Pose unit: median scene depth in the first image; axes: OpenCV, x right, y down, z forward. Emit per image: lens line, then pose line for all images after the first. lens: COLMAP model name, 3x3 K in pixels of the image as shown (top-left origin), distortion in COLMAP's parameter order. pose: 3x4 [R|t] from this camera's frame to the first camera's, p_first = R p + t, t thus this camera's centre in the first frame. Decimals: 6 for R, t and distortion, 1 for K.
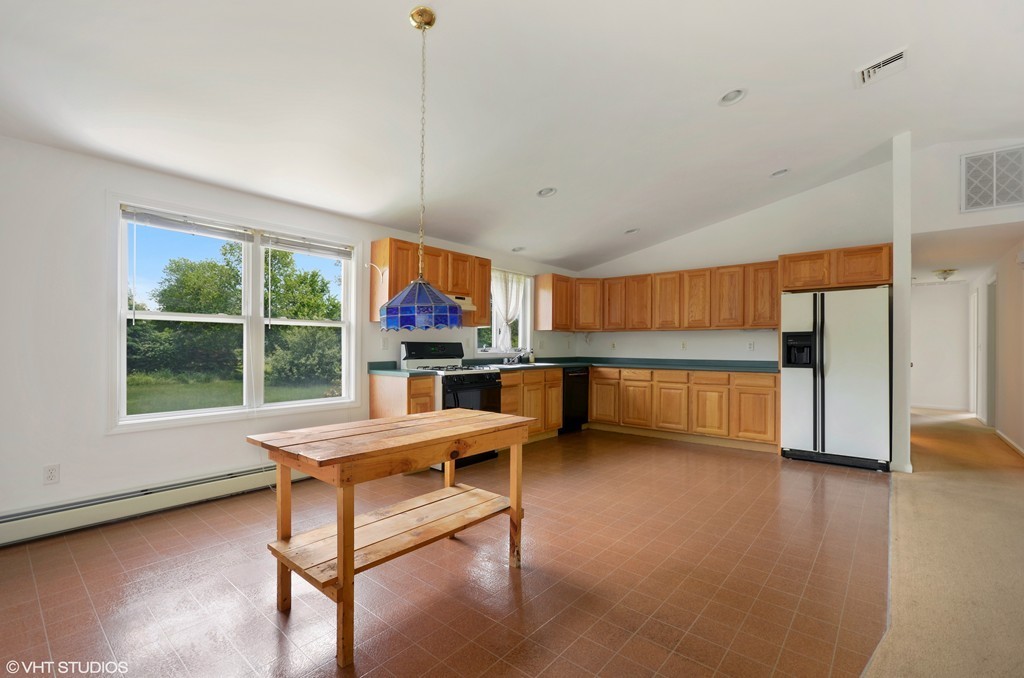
lens RADIAL K [[458.6, 0, 510.5], [0, 458.6, 348.2], [0, 0, 1]] dist [-0.012979, -0.000044]
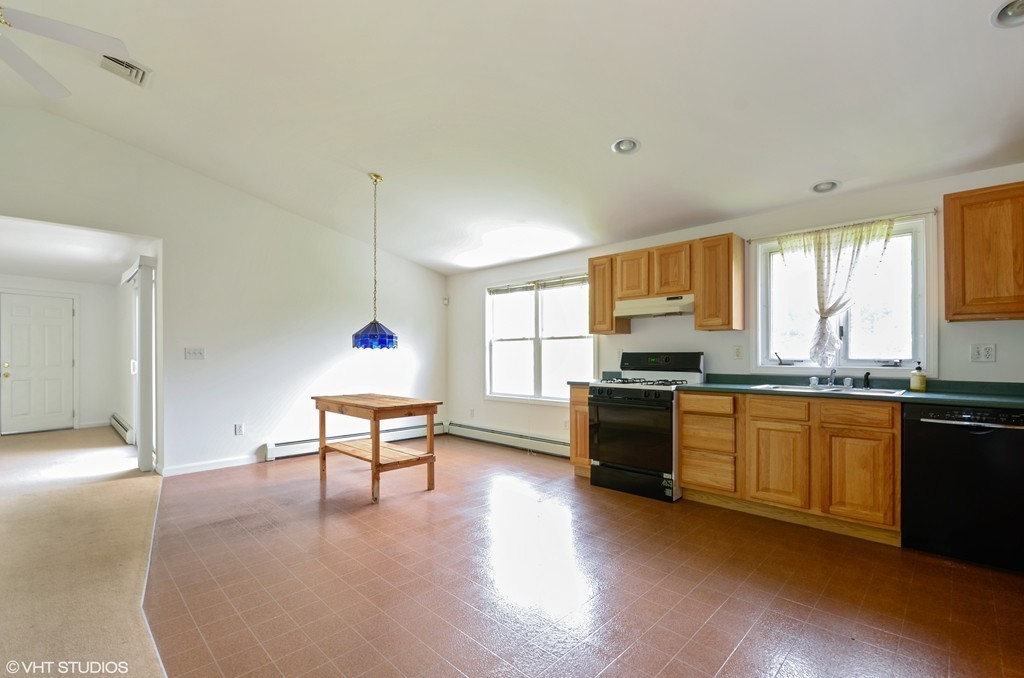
lens RADIAL K [[458.6, 0, 510.5], [0, 458.6, 348.2], [0, 0, 1]] dist [-0.012979, -0.000044]
pose [[-0.083918, -0.016320, -0.996339, 0.736238], [0.000968, 0.999864, -0.016460, -0.006285], [0.996472, -0.002346, -0.083891, 0.780085]]
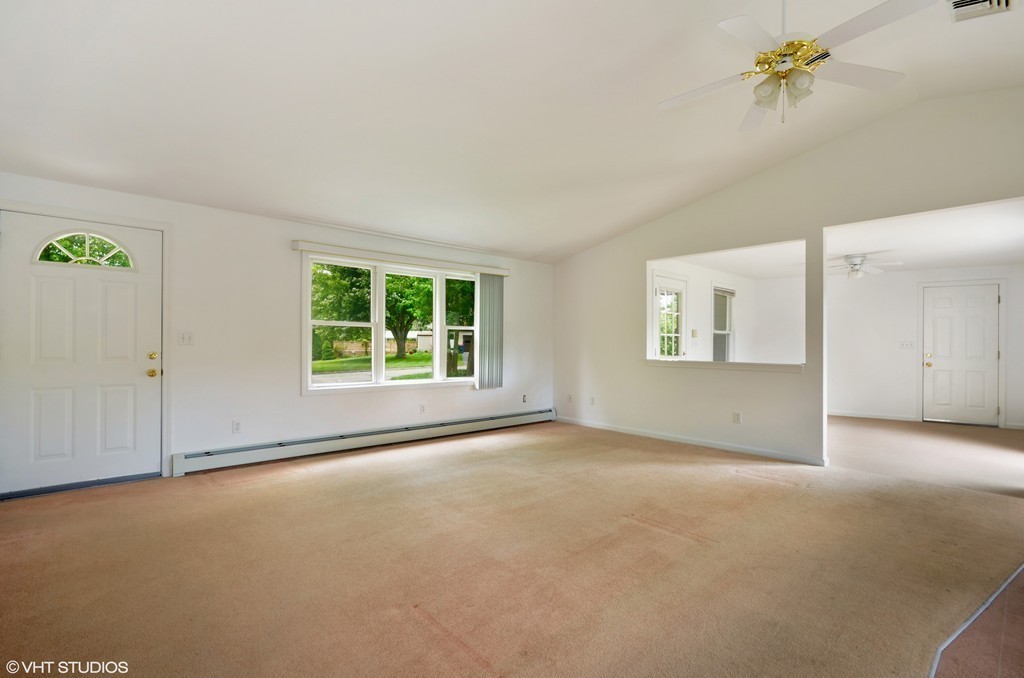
lens RADIAL K [[464.9, 0, 512.0], [0, 464.9, 339.0], [0, 0, 1]] dist [0.000654, 0.000071]
pose [[-0.989551, -0.006027, 0.144059, 0.608227], [-0.007527, 0.999923, -0.009871, -0.006245], [-0.143988, -0.010852, -0.989520, 0.808514]]
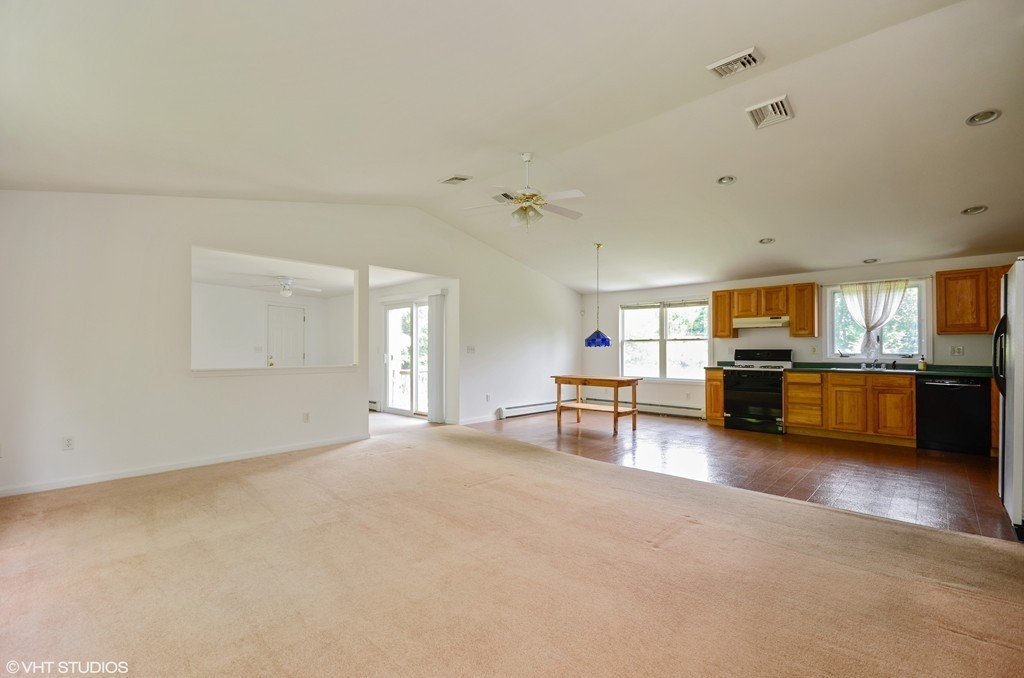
lens RADIAL K [[444.5, 0, 512.0], [0, 444.5, 339.0], [0, 0, 1]] dist [0.001427, 0.000096]
pose [[-0.065807, -0.026070, -0.997492, 1.307028], [-0.001307, 0.999660, -0.026040, -0.008219], [0.997832, -0.000410, -0.065819, 0.286381]]
